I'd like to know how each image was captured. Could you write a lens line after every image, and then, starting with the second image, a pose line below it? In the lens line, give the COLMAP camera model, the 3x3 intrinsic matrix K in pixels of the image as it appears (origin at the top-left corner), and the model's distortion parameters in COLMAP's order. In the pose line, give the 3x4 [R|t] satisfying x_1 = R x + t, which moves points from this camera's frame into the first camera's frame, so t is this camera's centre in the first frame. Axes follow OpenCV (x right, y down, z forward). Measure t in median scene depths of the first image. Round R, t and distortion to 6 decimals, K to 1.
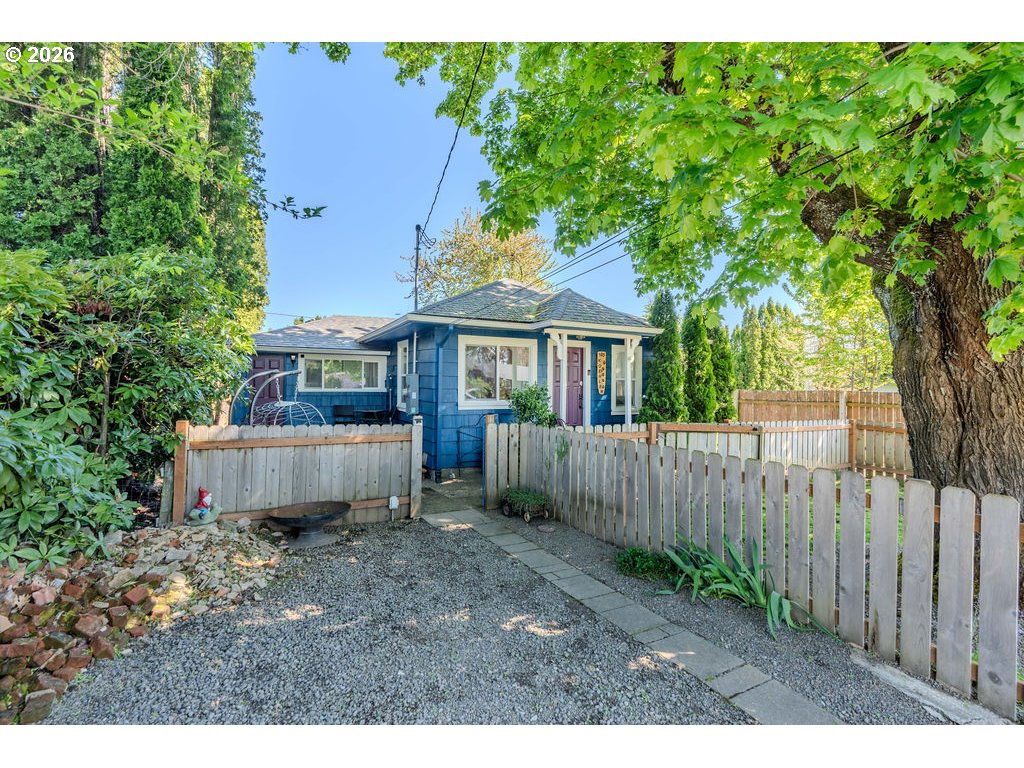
lens RADIAL K [[469.4, 0, 512.0], [0, 469.4, 384.0], [0, 0, 1]] dist [-0.001680, 0.000036]
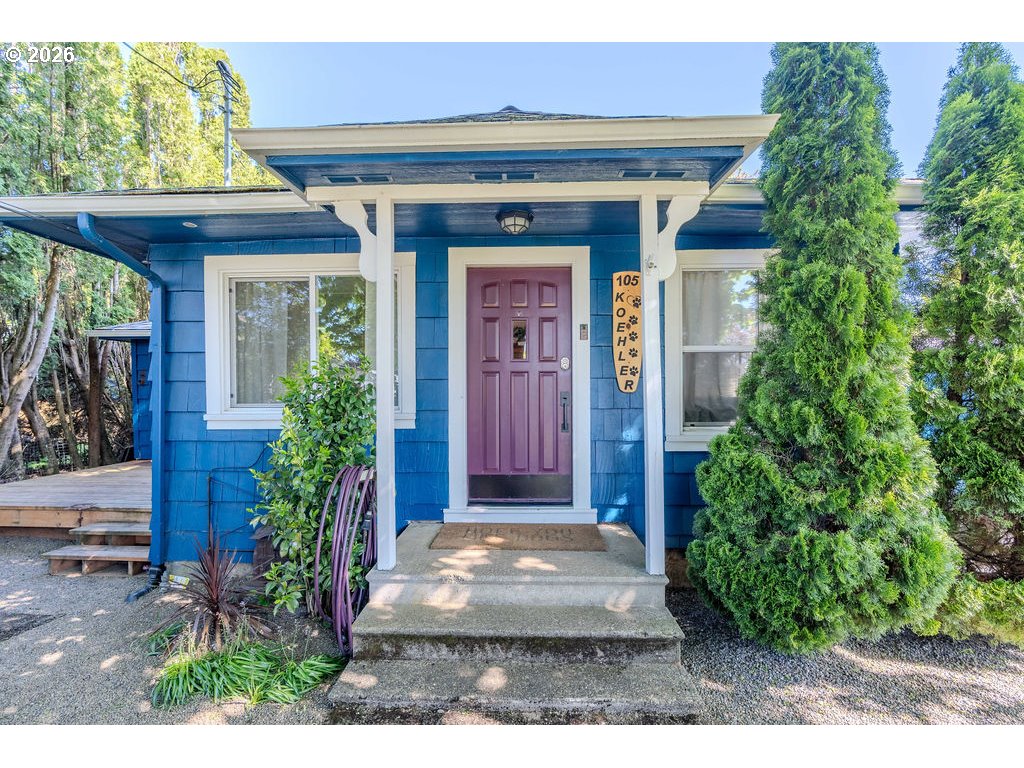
lens RADIAL K [[469.4, 0, 512.0], [0, 469.4, 384.0], [0, 0, 1]] dist [-0.001680, 0.000036]
pose [[0.866735, -0.018275, -0.498434, 0.315514], [0.013690, 0.999824, -0.012852, 0.020819], [0.498581, 0.004316, 0.866832, 0.702422]]
